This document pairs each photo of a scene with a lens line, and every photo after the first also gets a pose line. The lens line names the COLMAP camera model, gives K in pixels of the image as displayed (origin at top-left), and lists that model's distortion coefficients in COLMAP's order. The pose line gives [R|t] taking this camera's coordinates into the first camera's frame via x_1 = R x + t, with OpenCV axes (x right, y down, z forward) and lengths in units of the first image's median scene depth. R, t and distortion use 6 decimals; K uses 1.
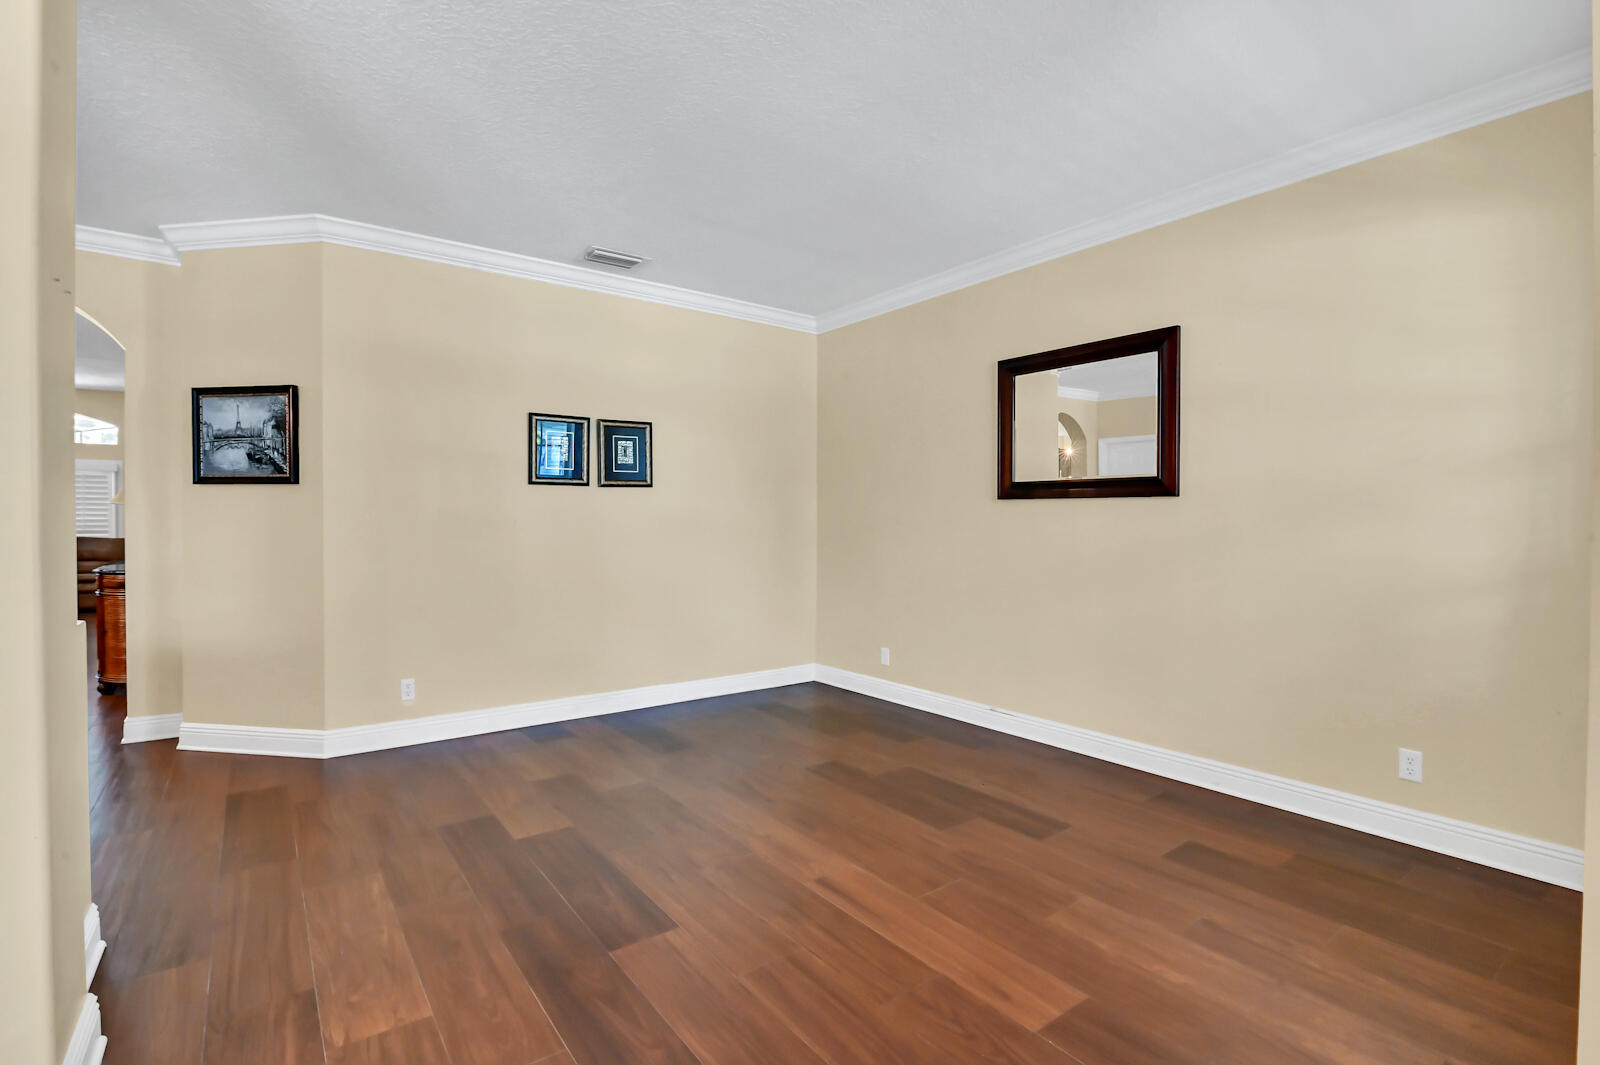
lens RADIAL K [[739.6, 0, 798.3], [0, 739.6, 528.4], [0, 0, 1]] dist [-0.019001, 0.001284]
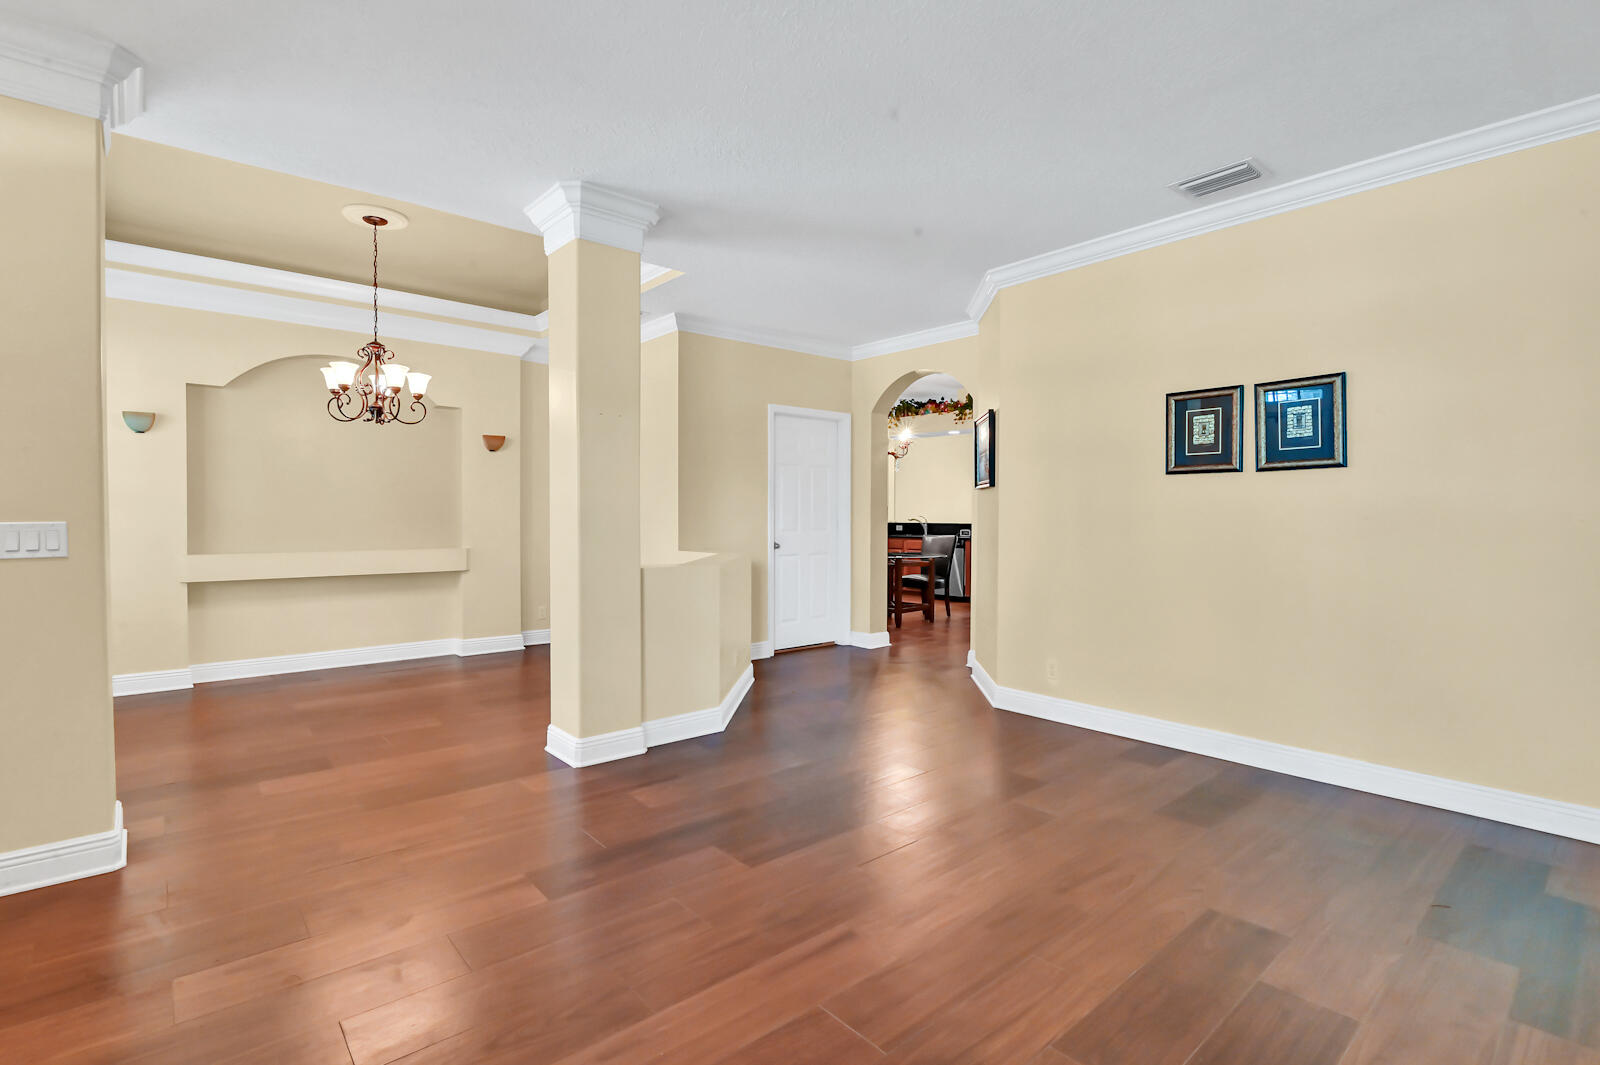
lens RADIAL K [[739.6, 0, 795.8], [0, 739.6, 534.9], [0, 0, 1]] dist [-0.019001, 0.001284]
pose [[0.062076, 0.025779, -0.997738, 0.495680], [-0.005767, 0.999659, 0.025470, -0.007442], [0.998055, 0.004173, 0.062204, 0.497512]]
